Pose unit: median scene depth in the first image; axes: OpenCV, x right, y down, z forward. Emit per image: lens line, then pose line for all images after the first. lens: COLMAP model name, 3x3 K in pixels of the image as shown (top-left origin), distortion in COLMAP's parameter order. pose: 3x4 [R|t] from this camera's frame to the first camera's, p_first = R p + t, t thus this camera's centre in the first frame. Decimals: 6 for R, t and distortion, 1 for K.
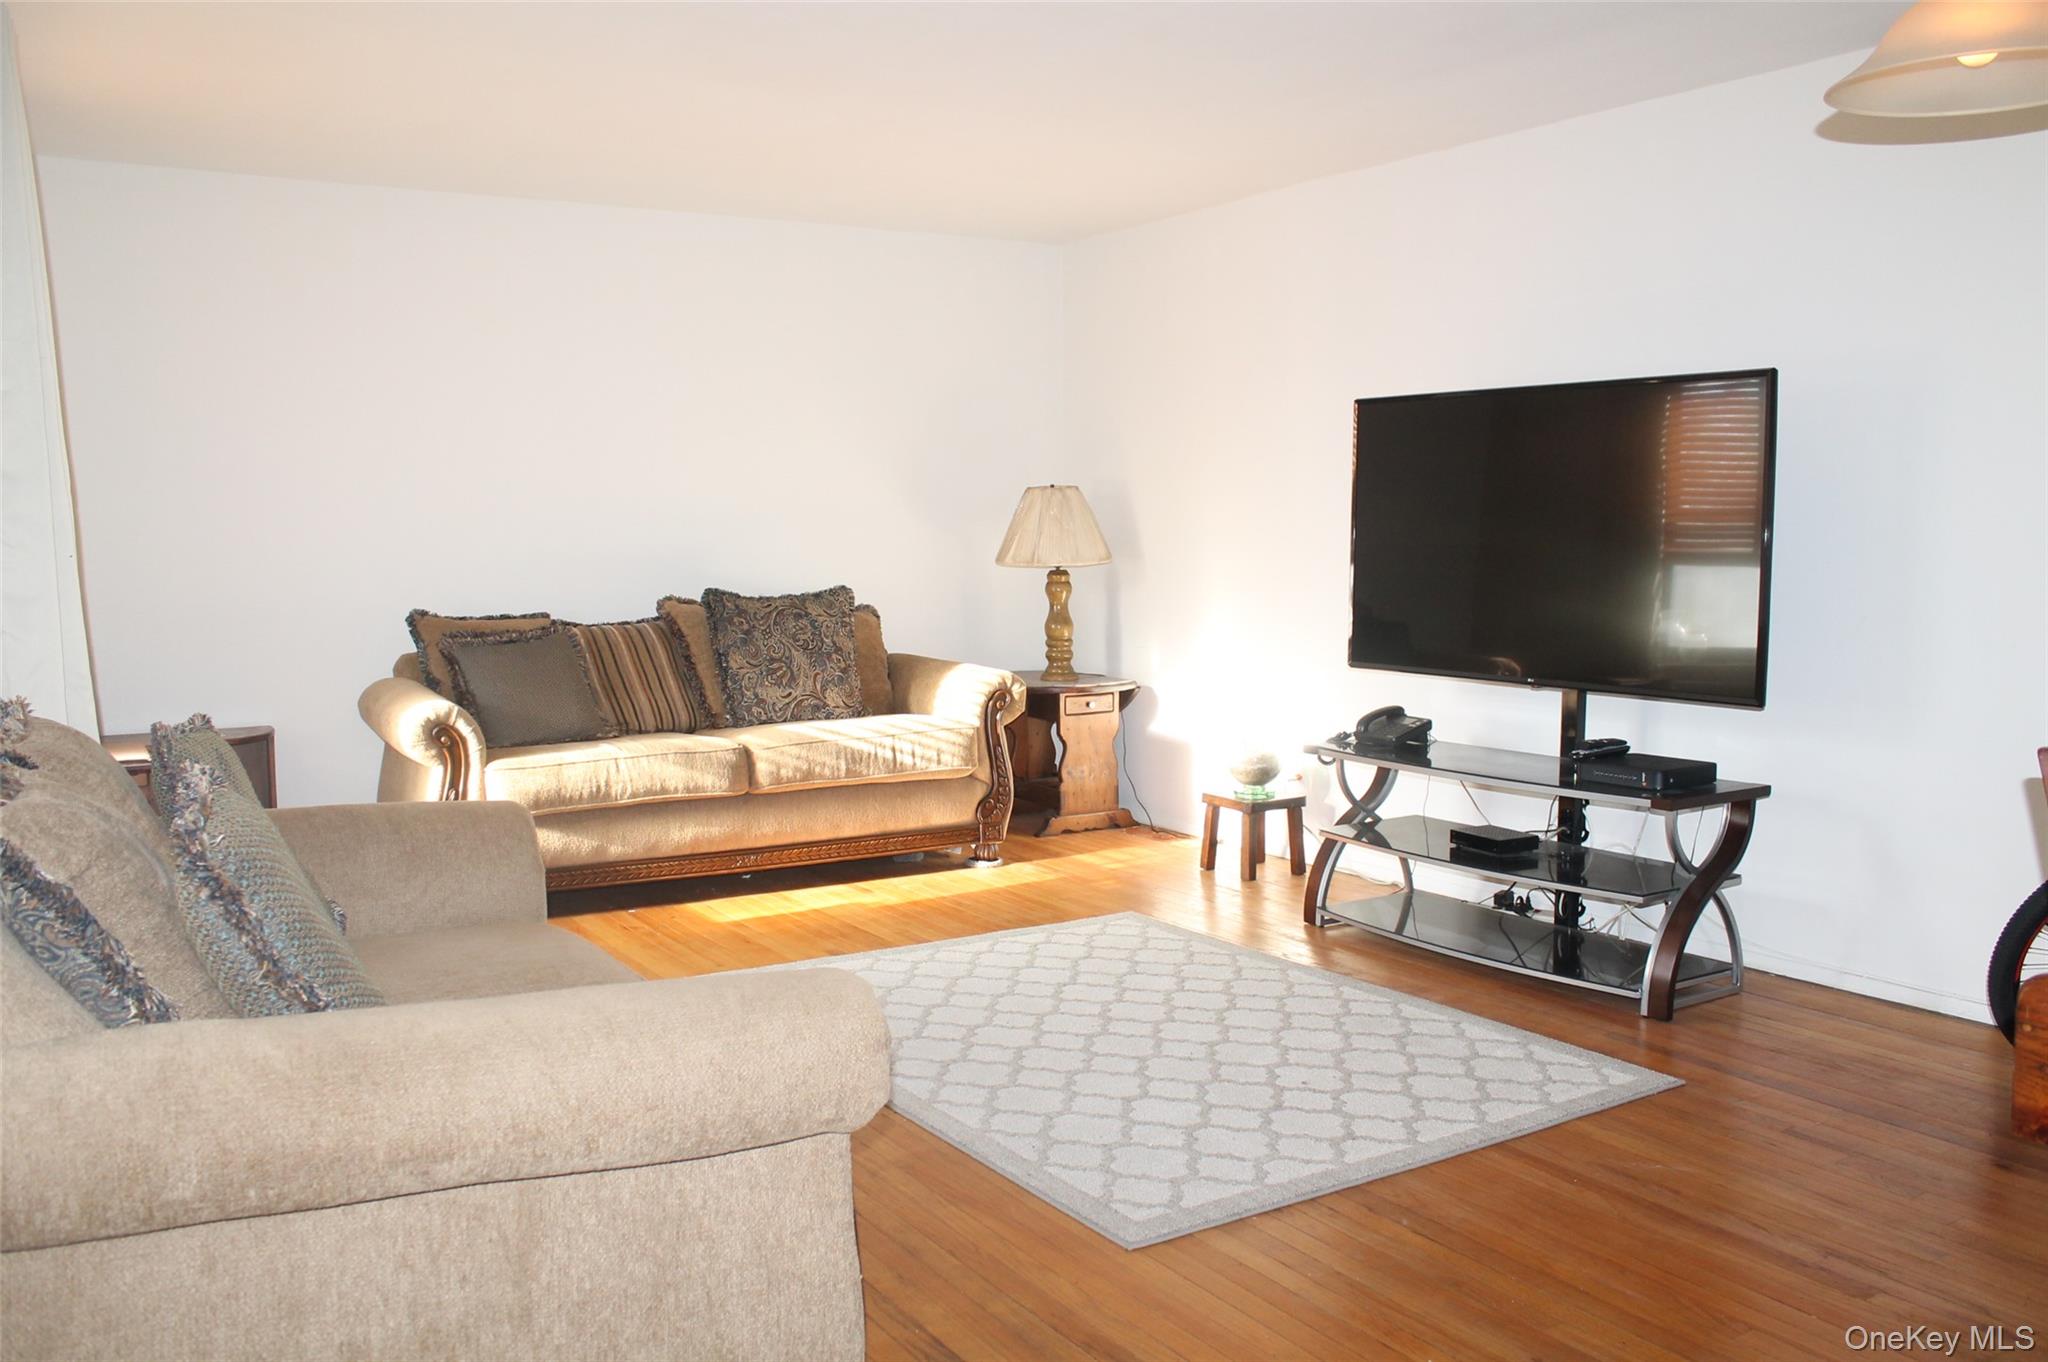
lens RADIAL K [[1696.3, 0, 1024.0], [0, 1696.3, 681.0], [0, 0, 1]] dist [-0.176113, 0.161462]
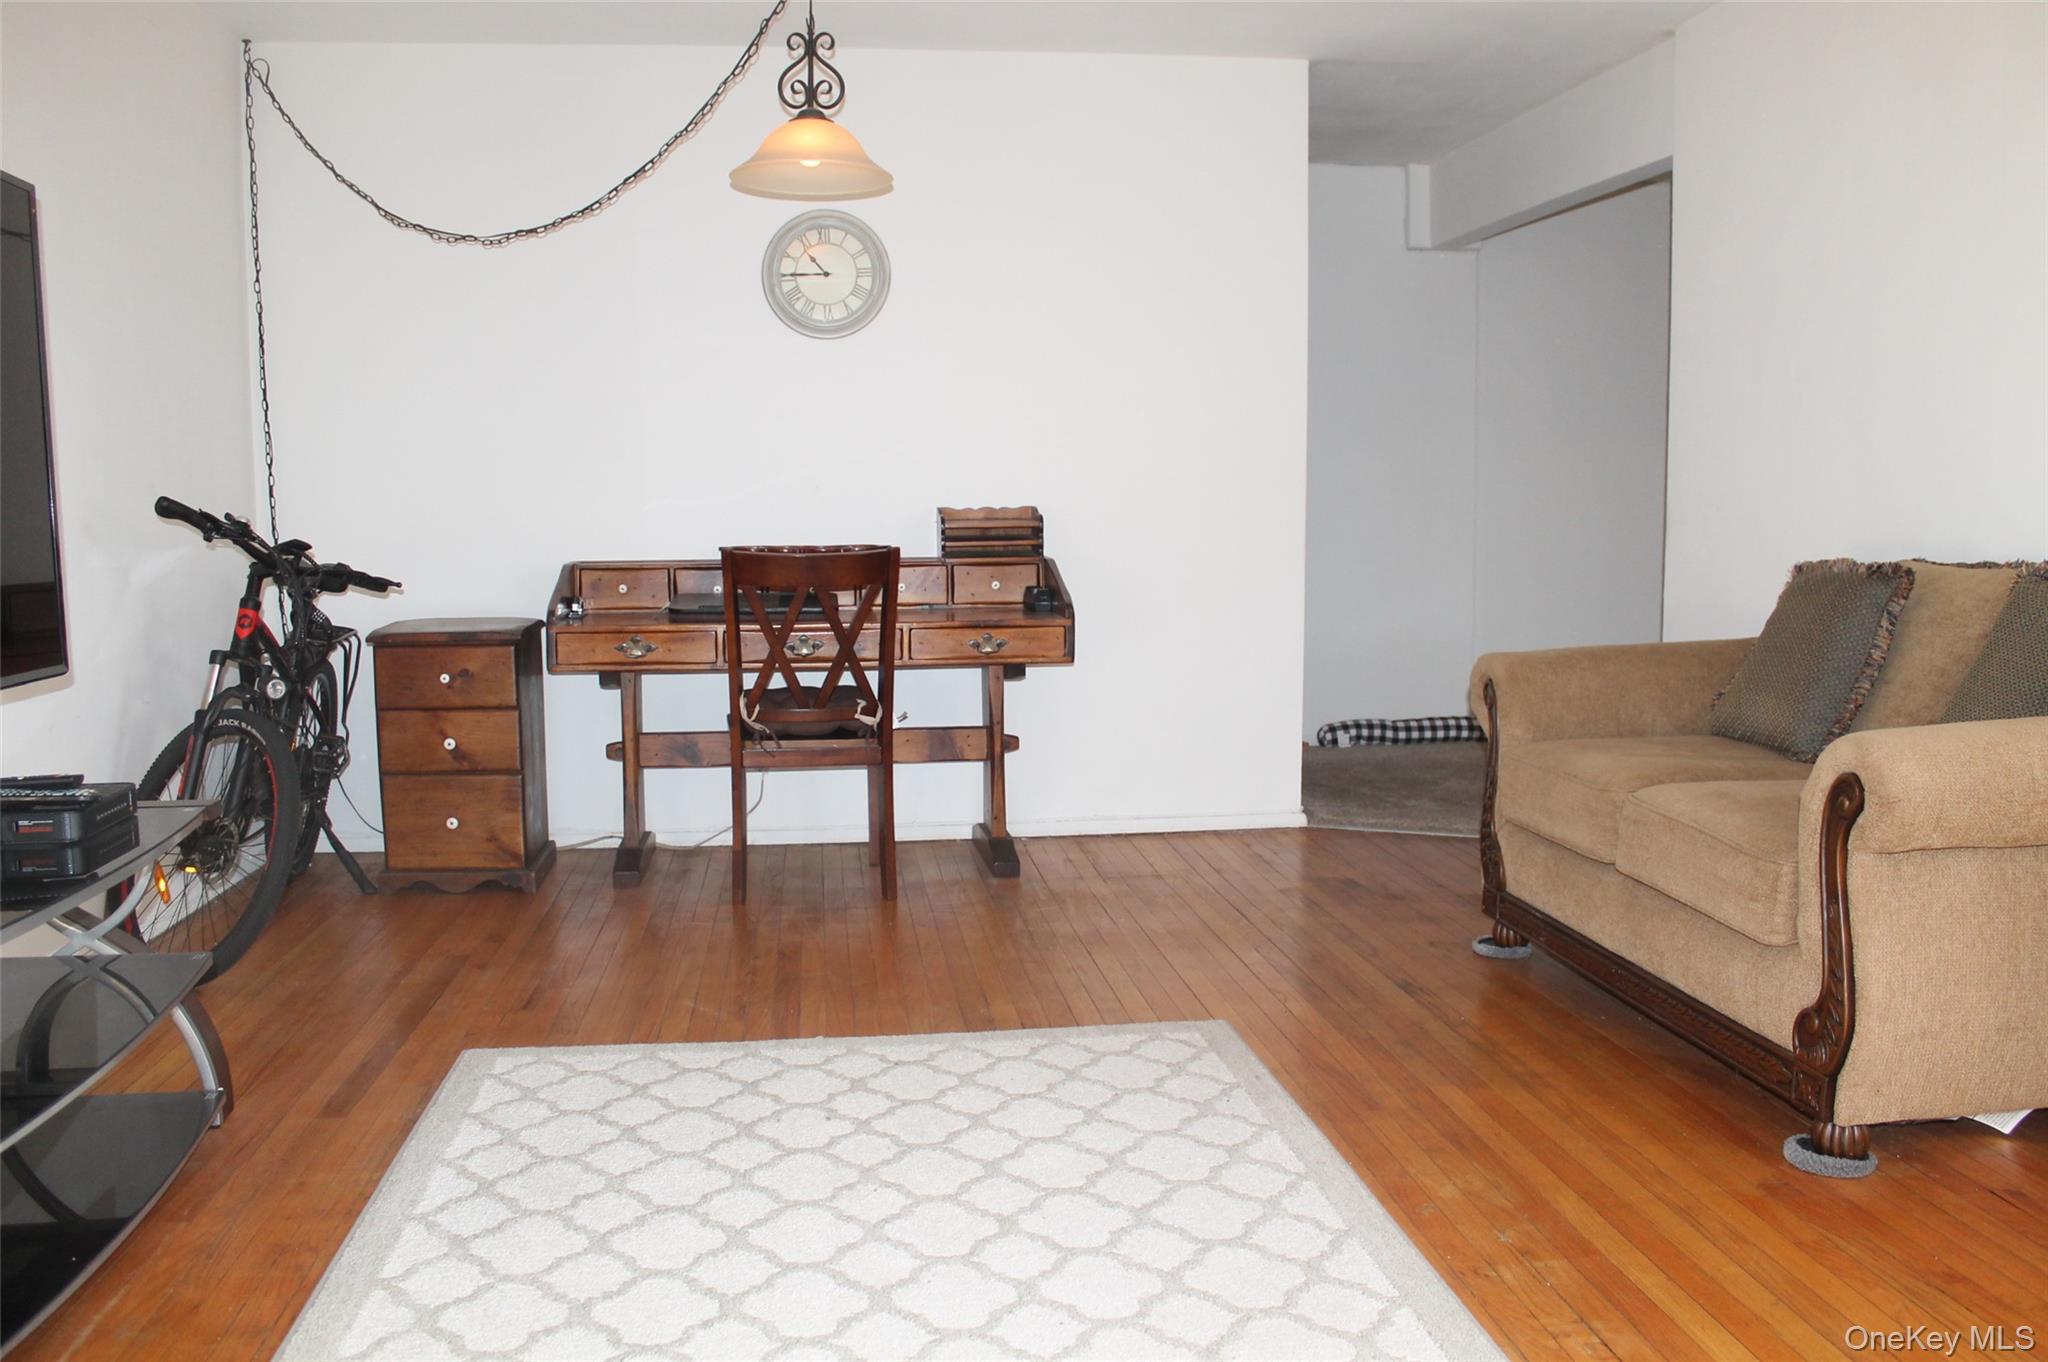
lens RADIAL K [[1696.3, 0, 1024.0], [0, 1696.3, 681.0], [0, 0, 1]] dist [-0.176113, 0.161462]
pose [[-0.905532, -0.033793, 0.422931, -0.221020], [0.048311, 0.982127, 0.181913, -0.091326], [-0.421519, 0.185160, -0.887715, 1.491938]]
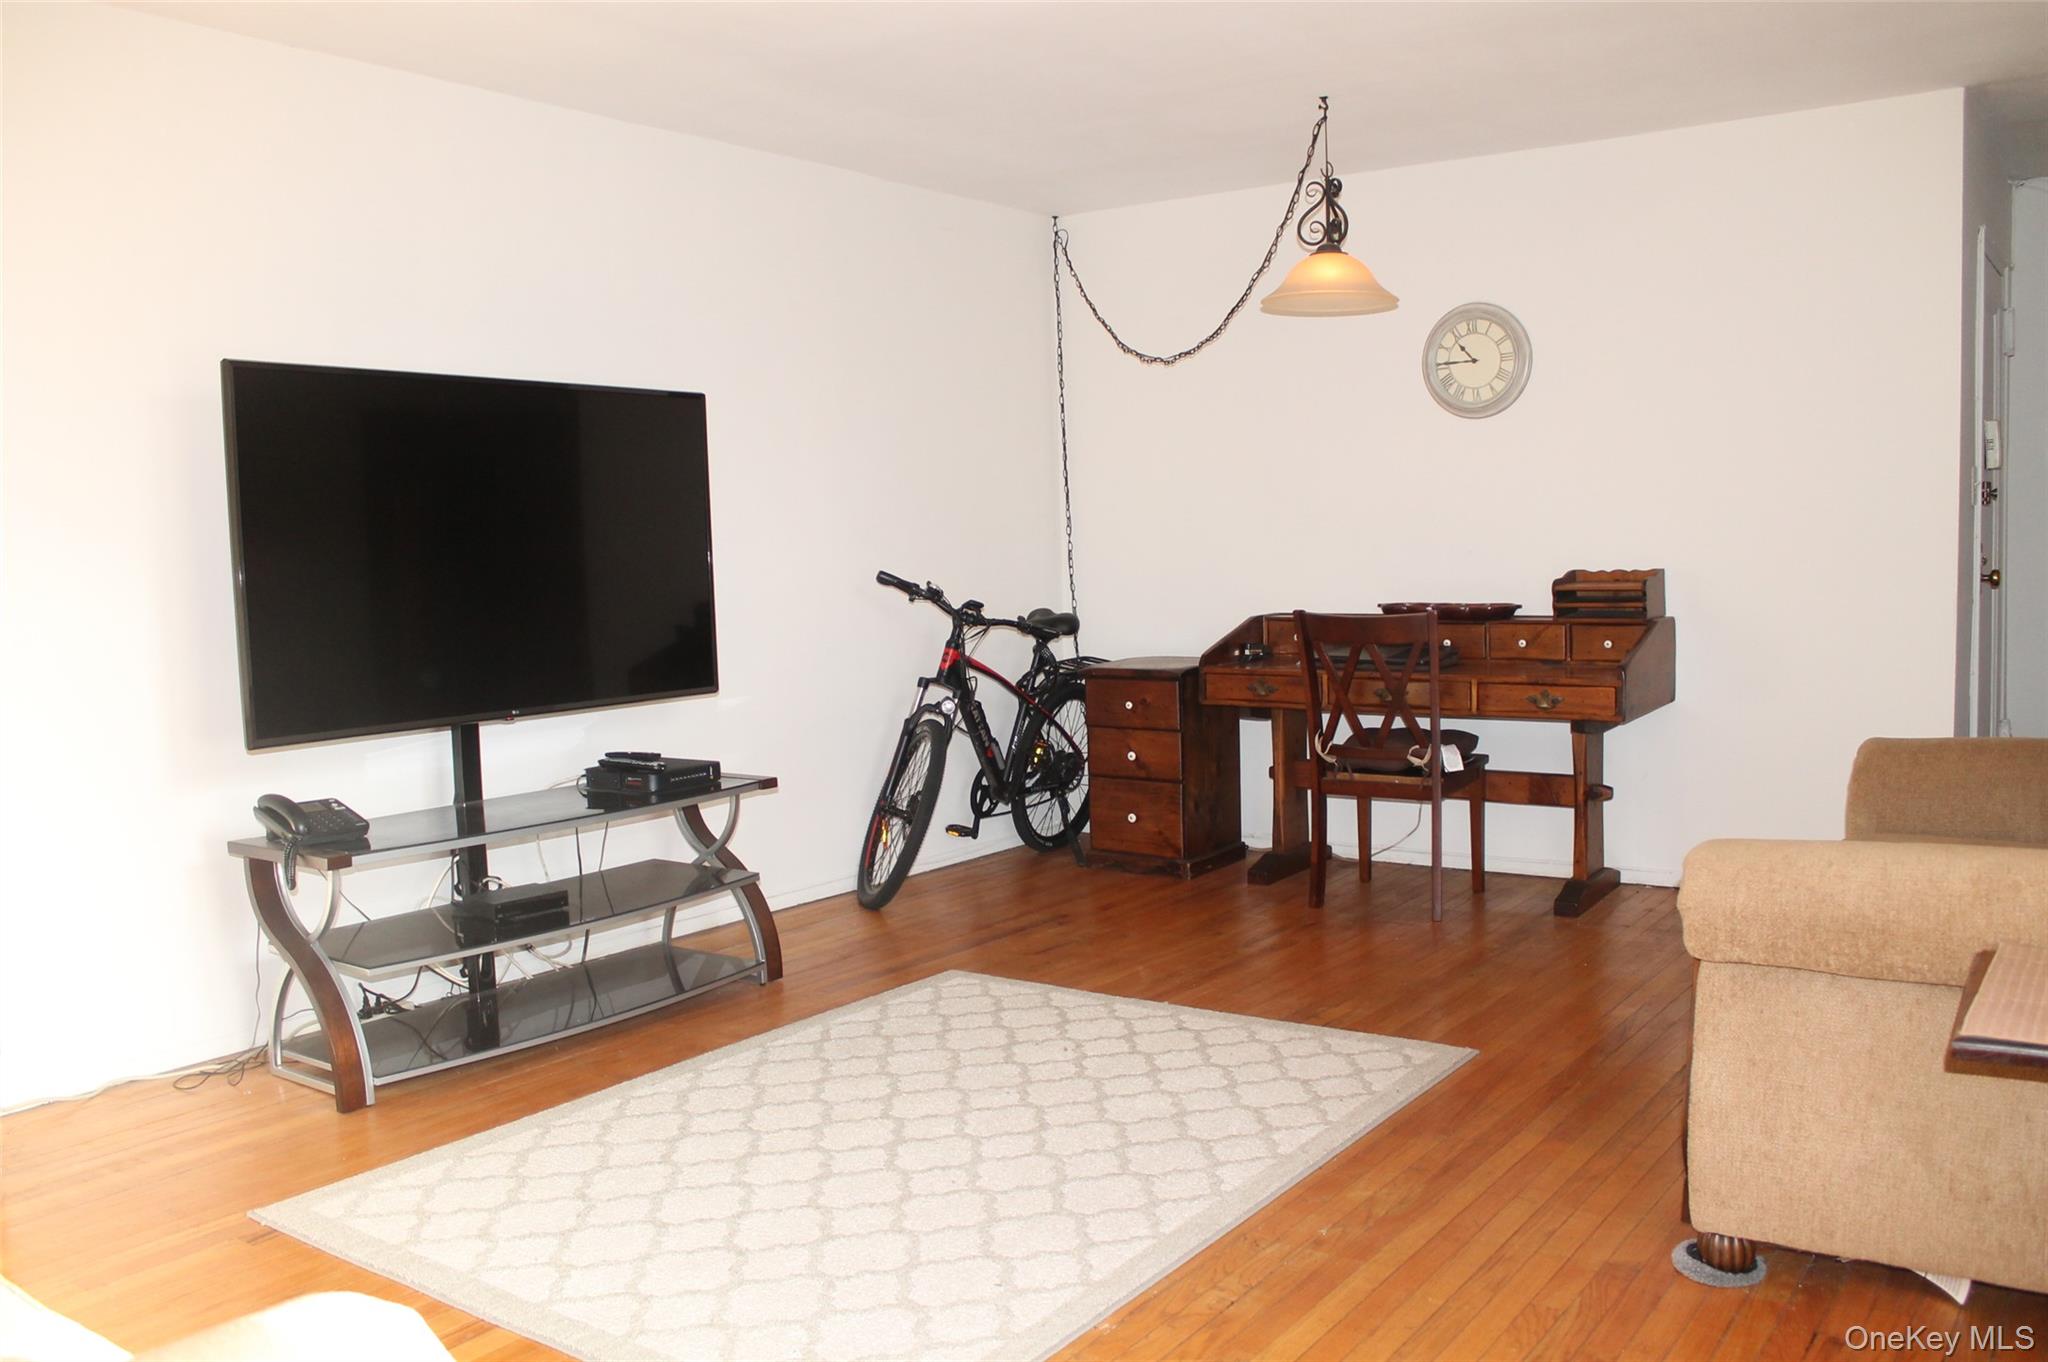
lens RADIAL K [[1696.3, 0, 1024.0], [0, 1696.3, 681.0], [0, 0, 1]] dist [-0.176113, 0.161462]
pose [[-0.372685, -0.062355, 0.925861, -0.730311], [0.110930, 0.987592, 0.111165, -0.101837], [-0.921304, 0.144135, -0.361143, 1.266088]]
